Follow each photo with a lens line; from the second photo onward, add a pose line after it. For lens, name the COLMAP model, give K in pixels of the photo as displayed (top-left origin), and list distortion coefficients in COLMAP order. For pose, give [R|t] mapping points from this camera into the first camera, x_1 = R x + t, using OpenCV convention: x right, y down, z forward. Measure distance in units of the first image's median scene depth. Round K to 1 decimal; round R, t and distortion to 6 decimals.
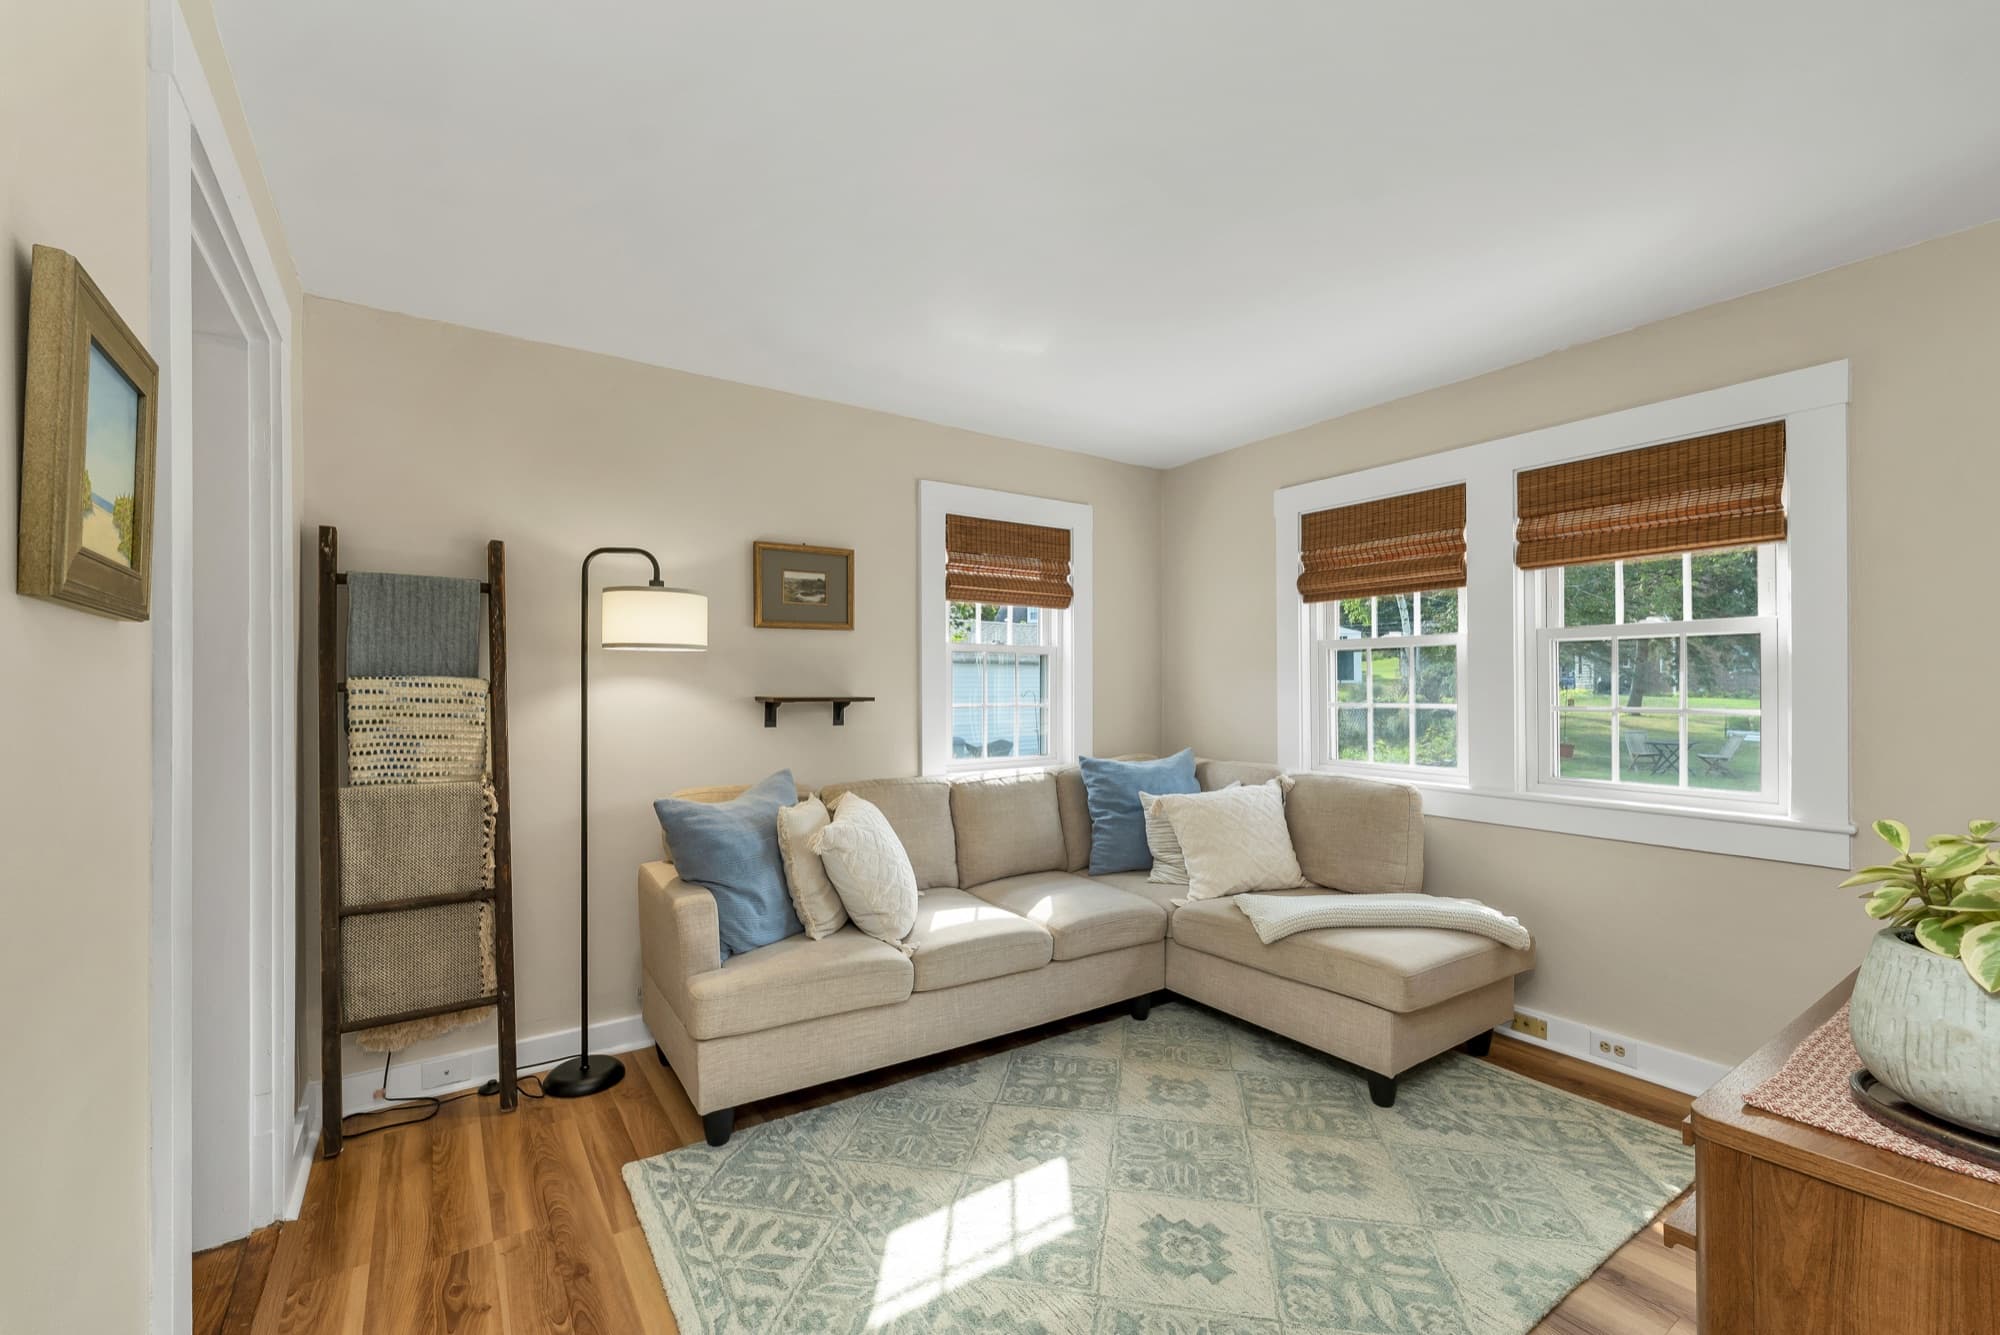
lens RADIAL K [[828.4, 0, 995.1], [0, 828.4, 675.8], [0, 0, 1]] dist [0.002608, 0.000148]
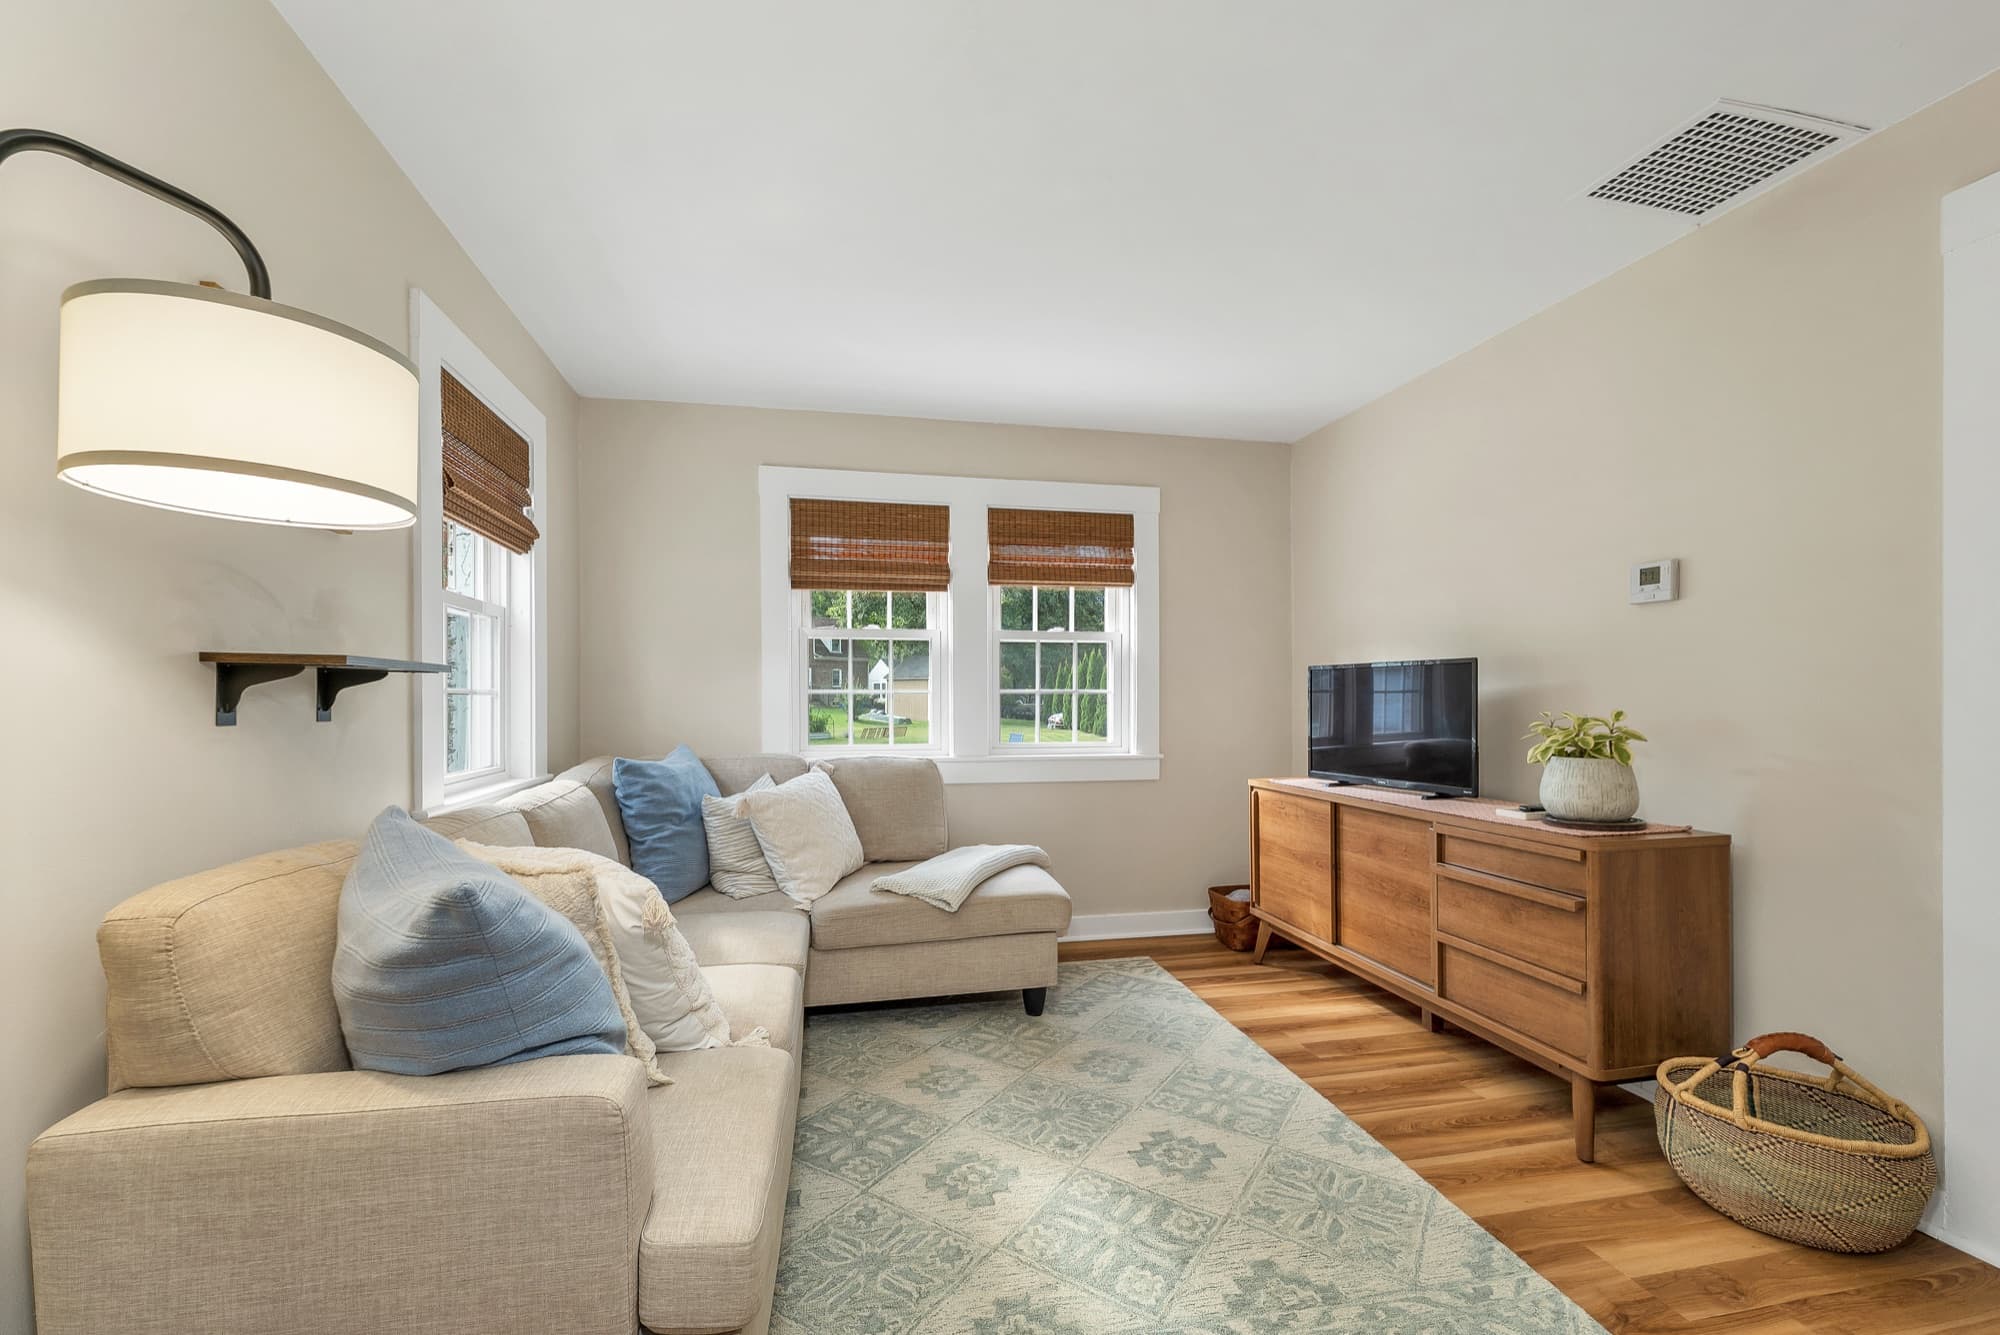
lens RADIAL K [[828.4, 0, 997.0], [0, 828.4, 698.1], [0, 0, 1]] dist [0.002608, 0.000148]
pose [[0.385637, 0.002094, 0.922648, -0.583541], [-0.008075, 0.999967, 0.001106, 0.051494], [-0.922615, -0.007877, 0.385641, 0.523695]]
